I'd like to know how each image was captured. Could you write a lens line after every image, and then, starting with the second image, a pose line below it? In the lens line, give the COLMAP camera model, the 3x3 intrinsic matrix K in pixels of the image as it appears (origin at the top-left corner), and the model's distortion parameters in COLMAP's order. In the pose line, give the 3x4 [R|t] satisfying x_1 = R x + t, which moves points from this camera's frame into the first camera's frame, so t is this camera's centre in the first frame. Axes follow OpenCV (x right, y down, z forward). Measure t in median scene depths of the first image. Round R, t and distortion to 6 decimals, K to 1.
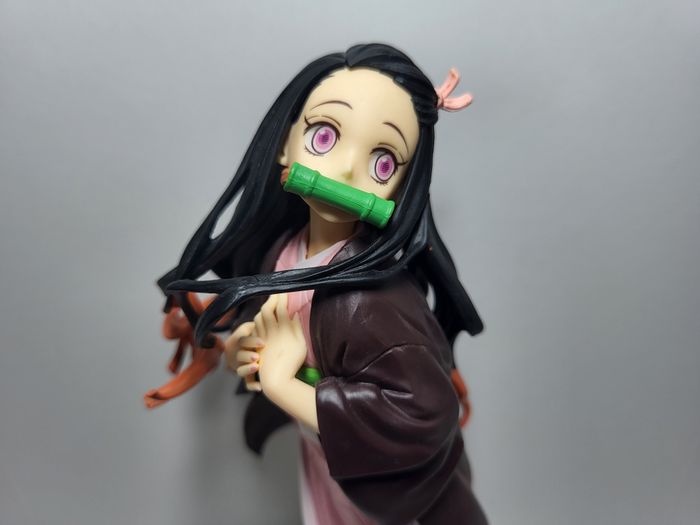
lens RADIAL K [[615.1, 0, 350.0], [0, 615.1, 262.5], [0, 0, 1]] dist [0.000369, -0.001932]
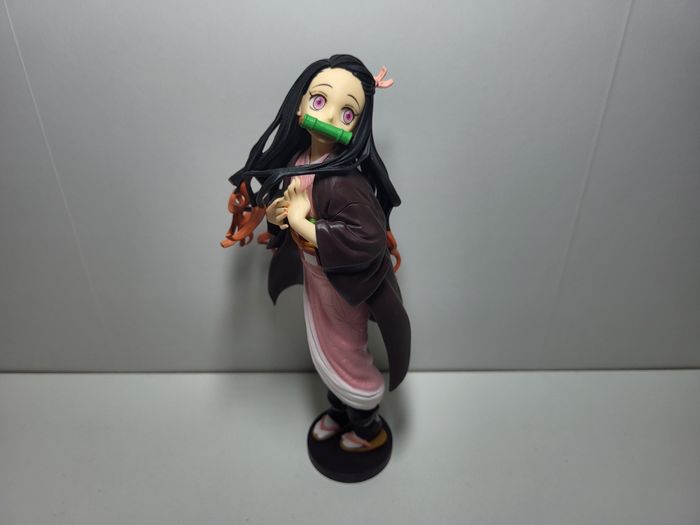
lens RADIAL K [[615.1, 0, 350.0], [0, 615.1, 262.5], [0, 0, 1]] dist [0.000369, -0.001932]
pose [[0.999441, -0.003393, 0.033261, -0.008163], [0.001311, 0.998048, 0.062430, 0.204957], [-0.033407, -0.062352, 0.997495, -1.089382]]
